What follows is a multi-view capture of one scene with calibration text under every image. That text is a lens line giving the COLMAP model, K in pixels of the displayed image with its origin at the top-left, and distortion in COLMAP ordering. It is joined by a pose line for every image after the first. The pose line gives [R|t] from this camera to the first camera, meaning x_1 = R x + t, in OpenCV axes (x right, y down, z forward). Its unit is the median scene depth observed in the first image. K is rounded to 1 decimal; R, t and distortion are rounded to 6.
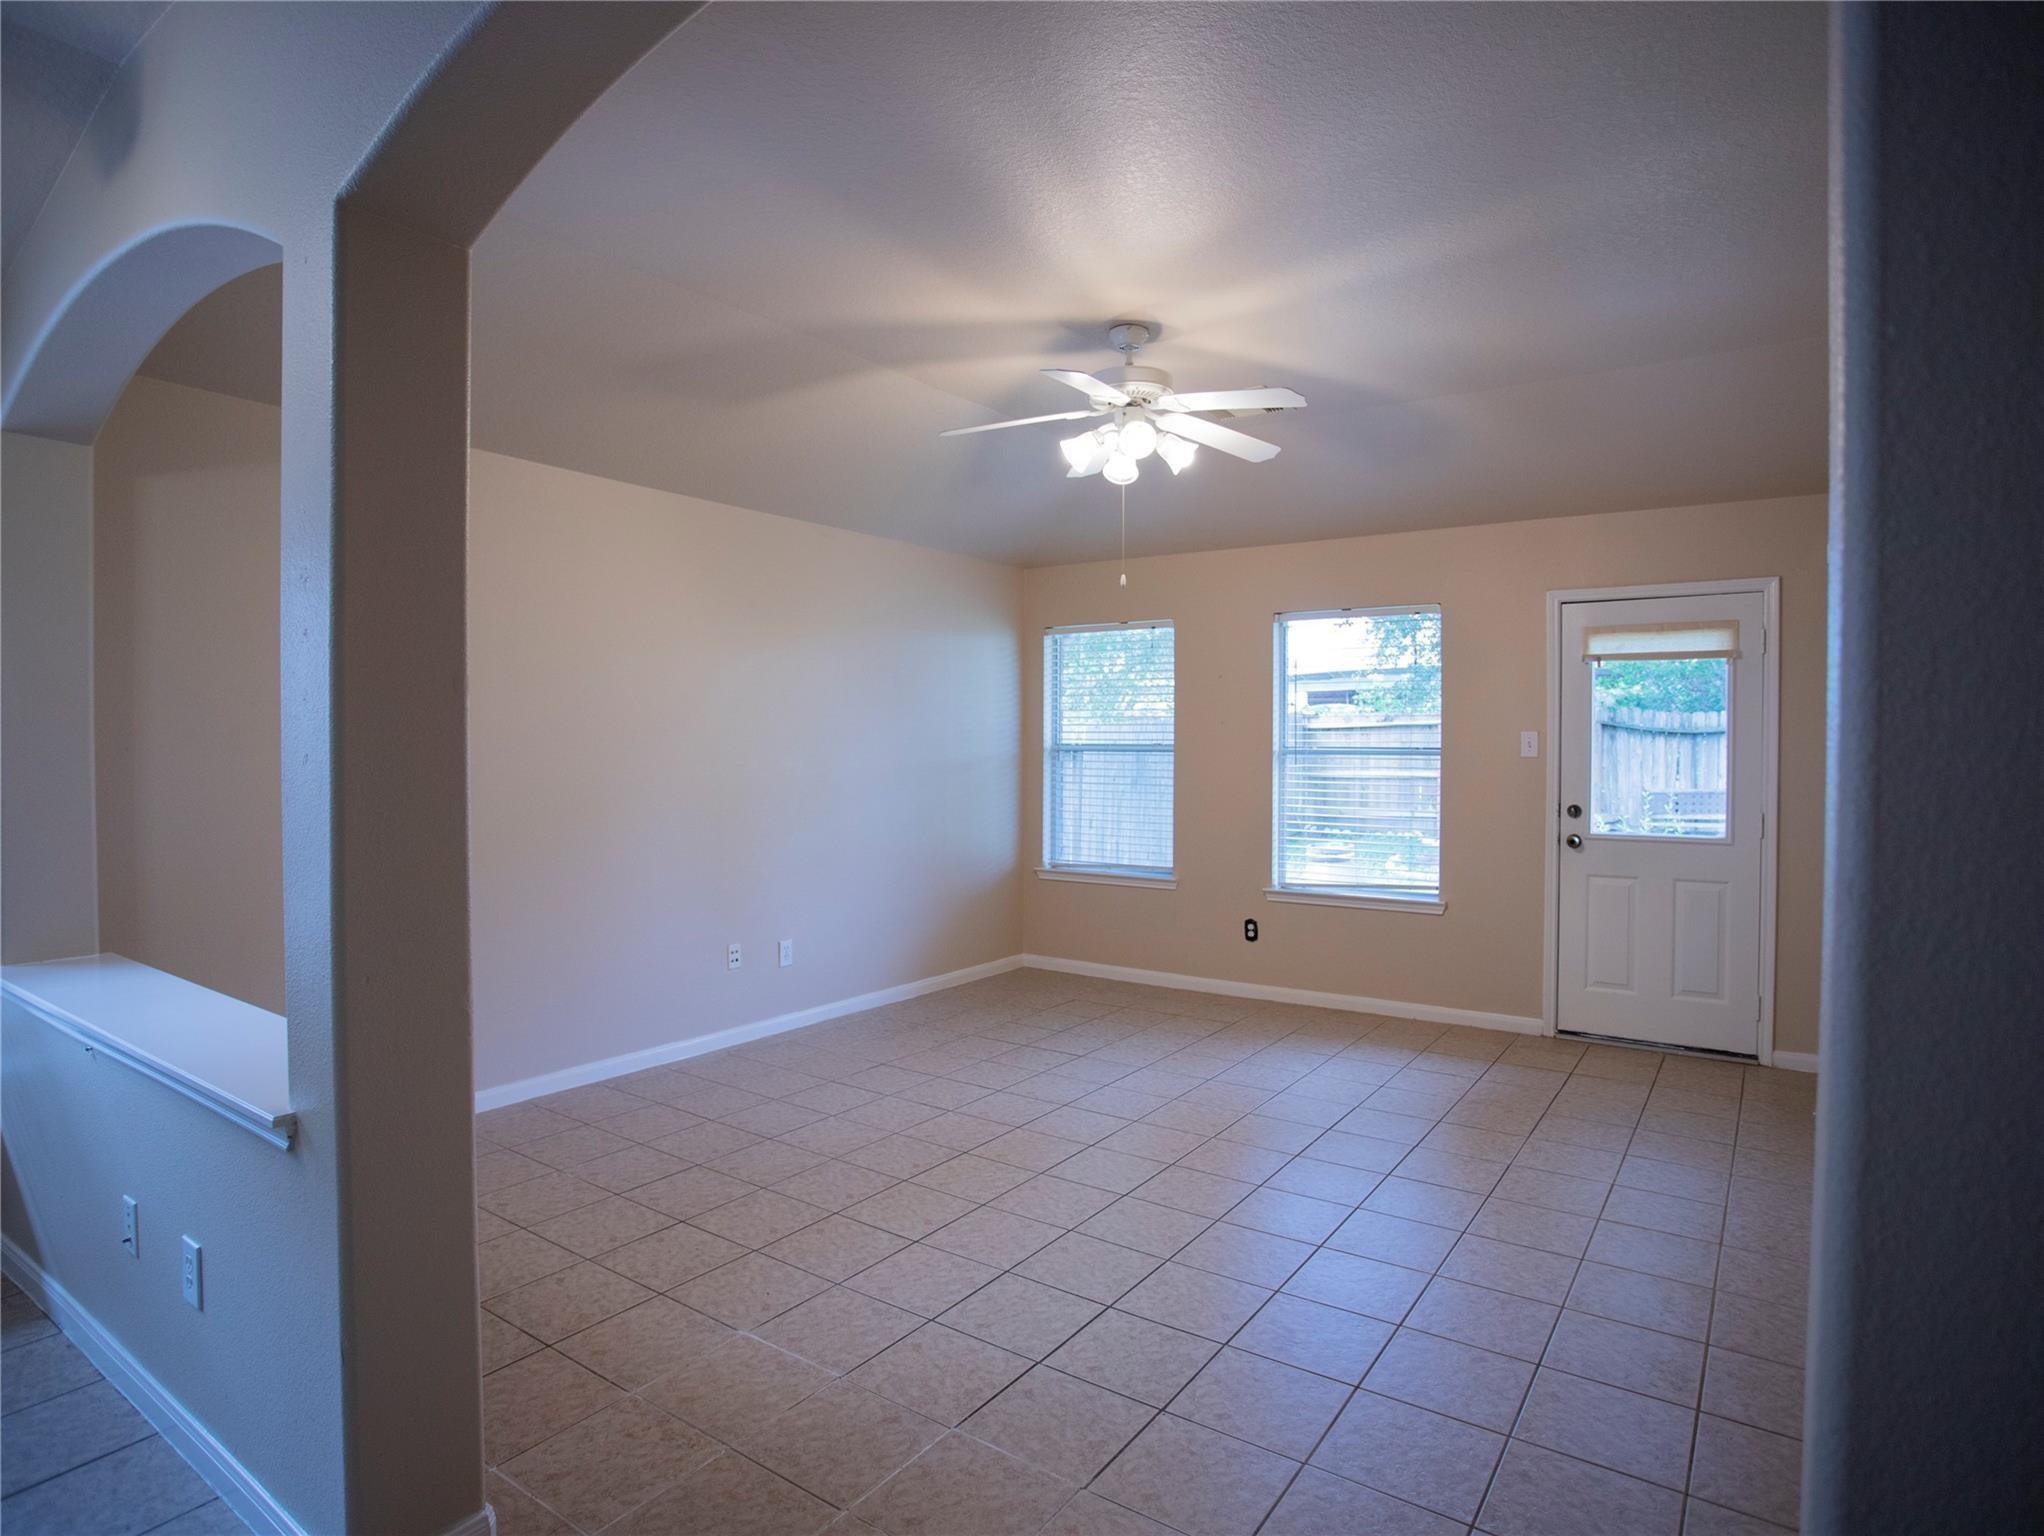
lens RADIAL K [[1120.4, 0, 1022.0], [0, 1120.4, 768.0], [0, 0, 1]] dist [-0.044783, 0.000960]
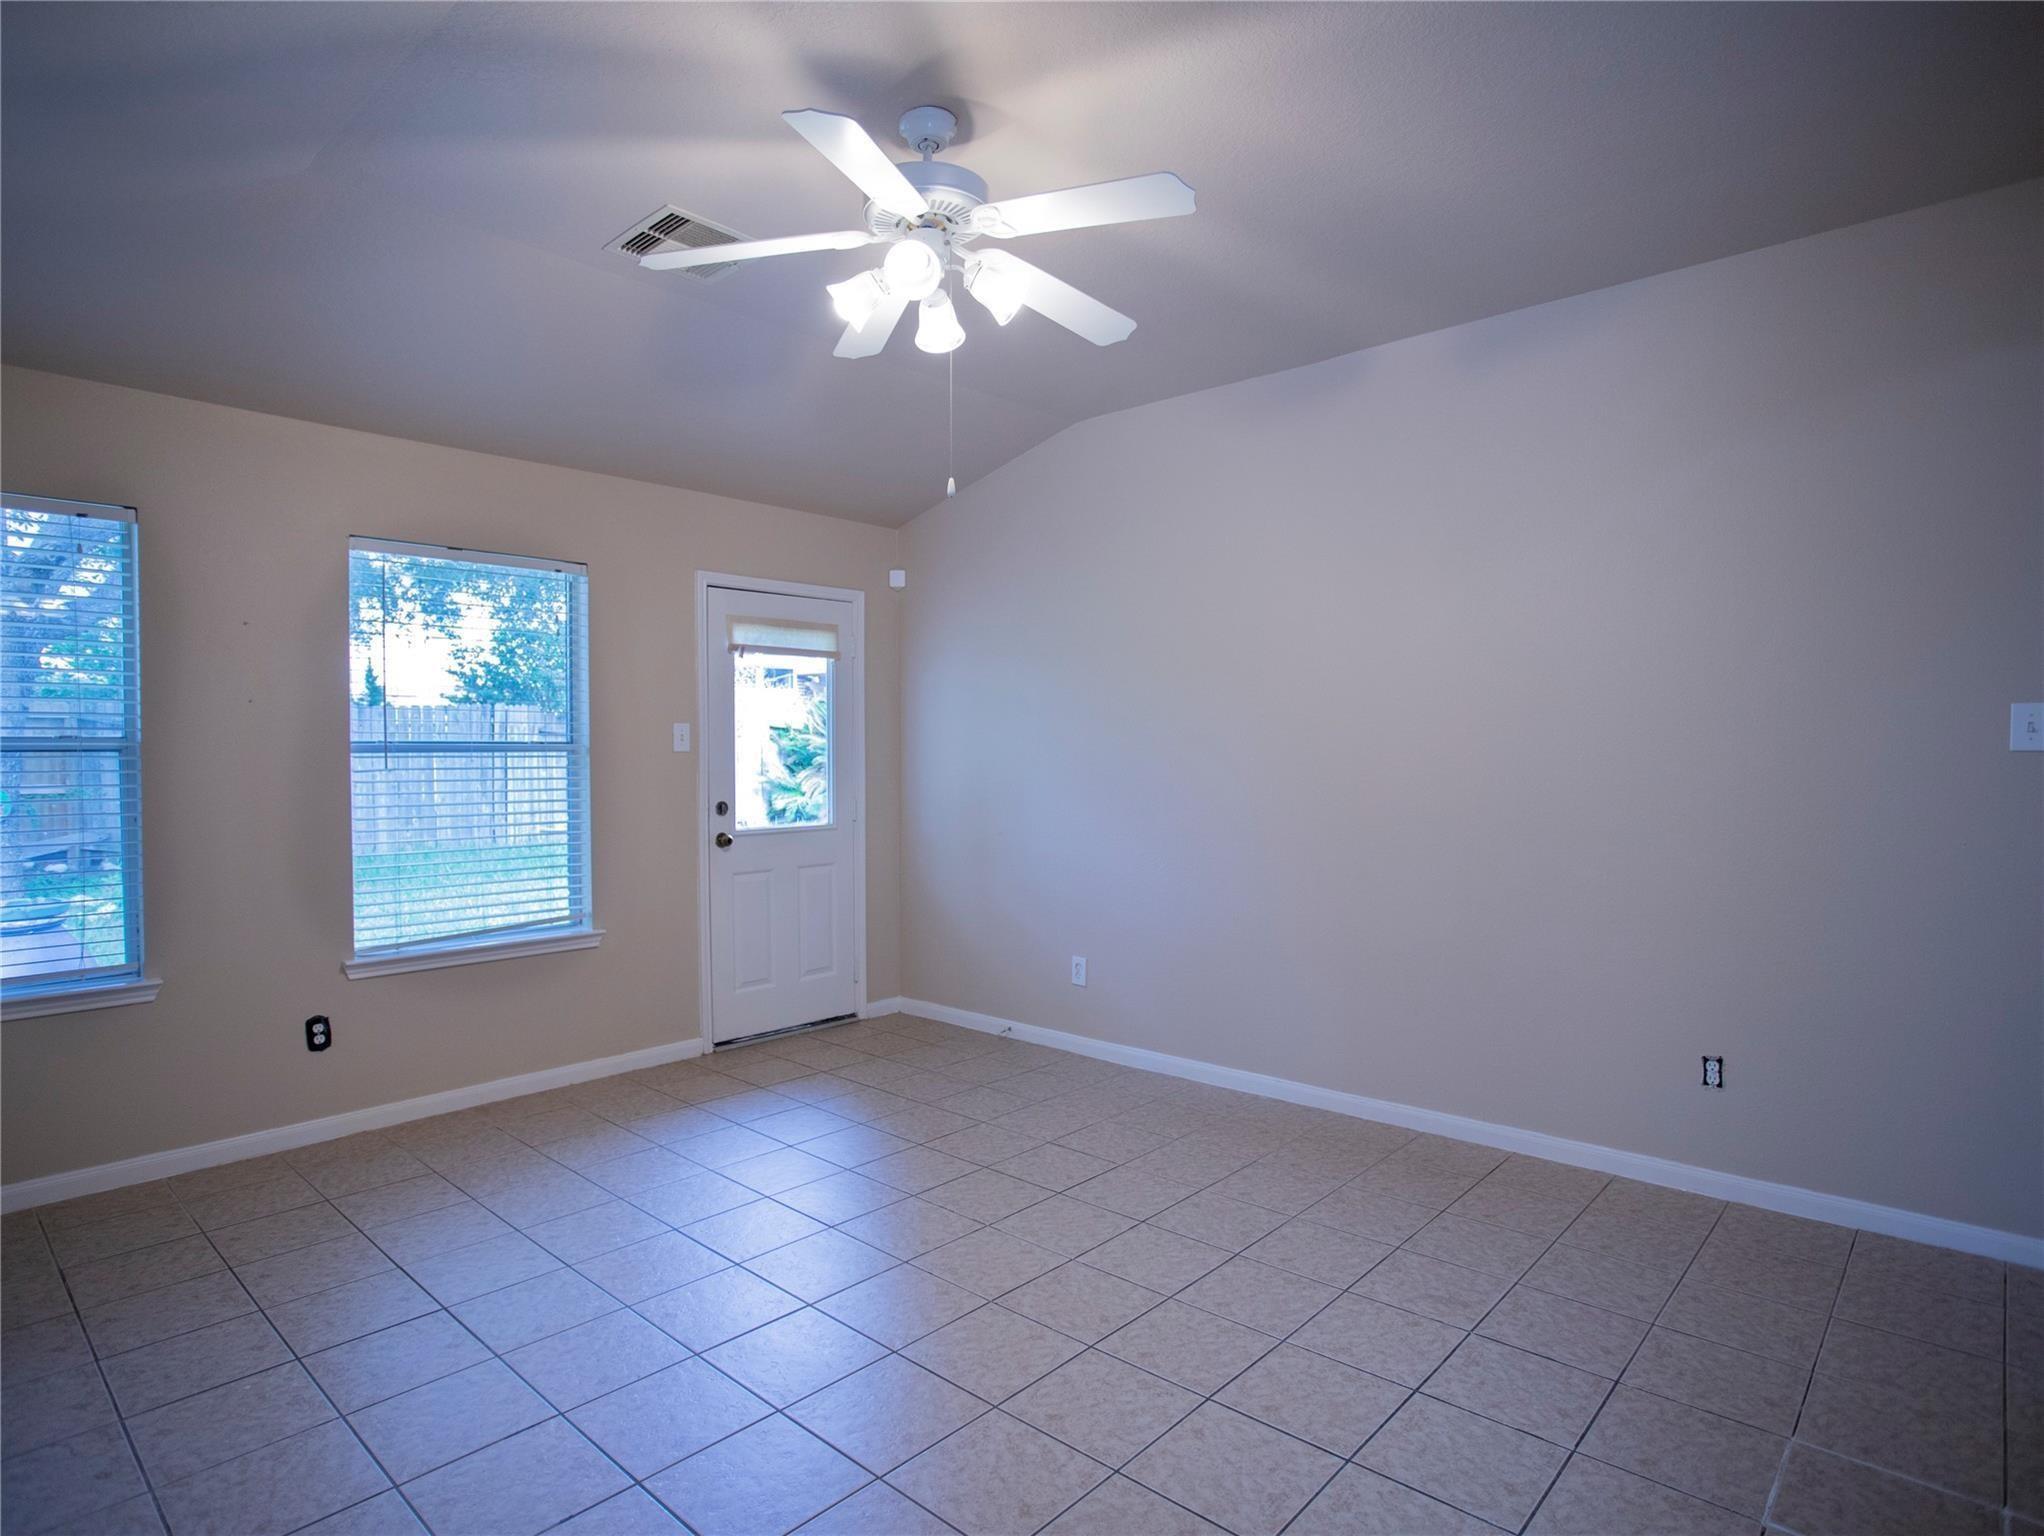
lens RADIAL K [[1120.4, 0, 1022.0], [0, 1120.4, 768.0], [0, 0, 1]] dist [-0.044783, 0.000960]
pose [[0.129405, -0.018903, 0.991412, -0.411536], [0.022351, 0.999620, 0.016142, -0.005129], [-0.991340, 0.020070, 0.129779, 0.621002]]
